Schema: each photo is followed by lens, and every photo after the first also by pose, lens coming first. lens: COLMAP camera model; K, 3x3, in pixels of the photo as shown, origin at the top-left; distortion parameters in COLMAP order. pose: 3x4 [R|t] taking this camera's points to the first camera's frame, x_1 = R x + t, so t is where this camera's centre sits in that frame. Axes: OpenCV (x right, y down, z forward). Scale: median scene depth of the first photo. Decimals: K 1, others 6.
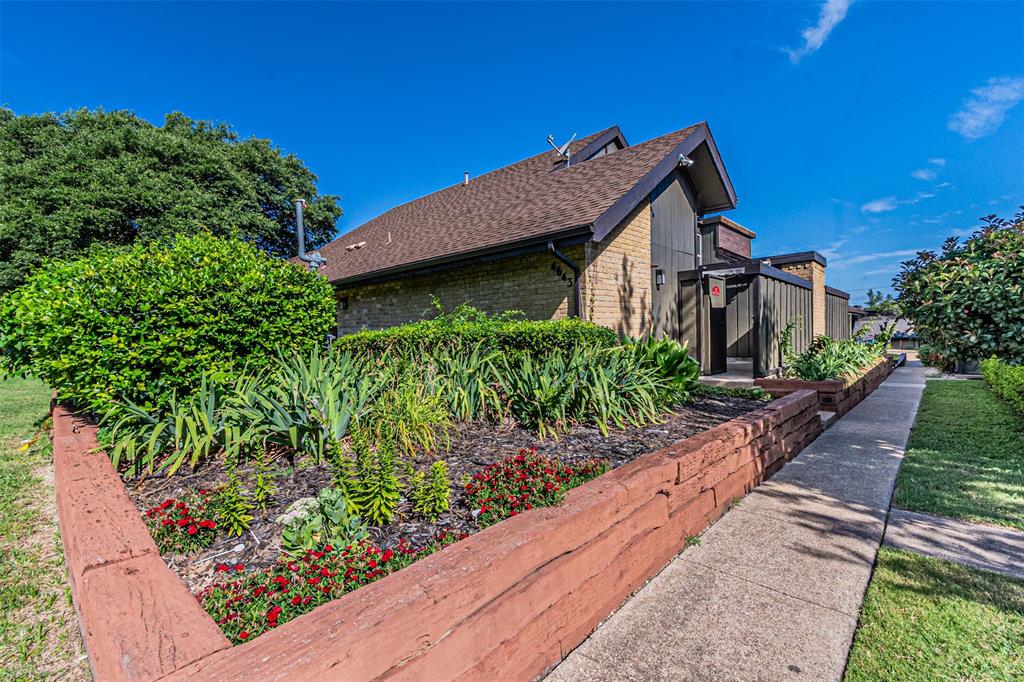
lens RADIAL K [[453.6, 0, 515.8], [0, 453.6, 356.4], [0, 0, 1]] dist [0.024153, 0.000189]
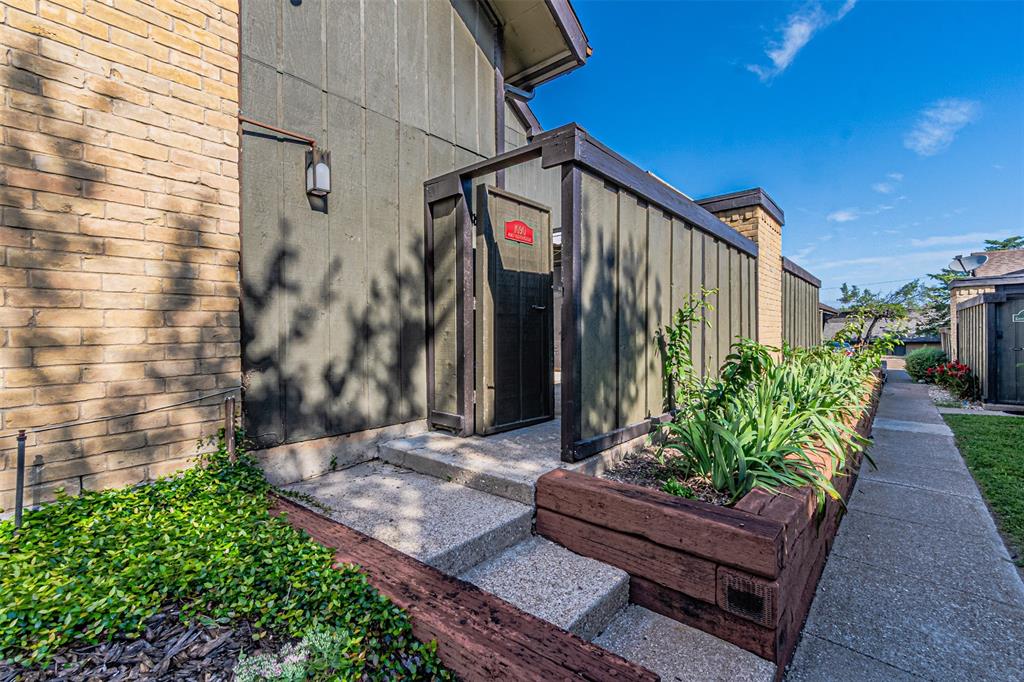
lens RADIAL K [[447.9, 0, 497.3], [0, 447.9, 337.7], [0, 0, 1]] dist [0.003380, 0.000009]
pose [[0.999860, 0.015367, 0.006600, 0.395851], [-0.015123, 0.999251, -0.035633, -0.027790], [-0.007142, 0.035528, 0.999343, 0.554859]]
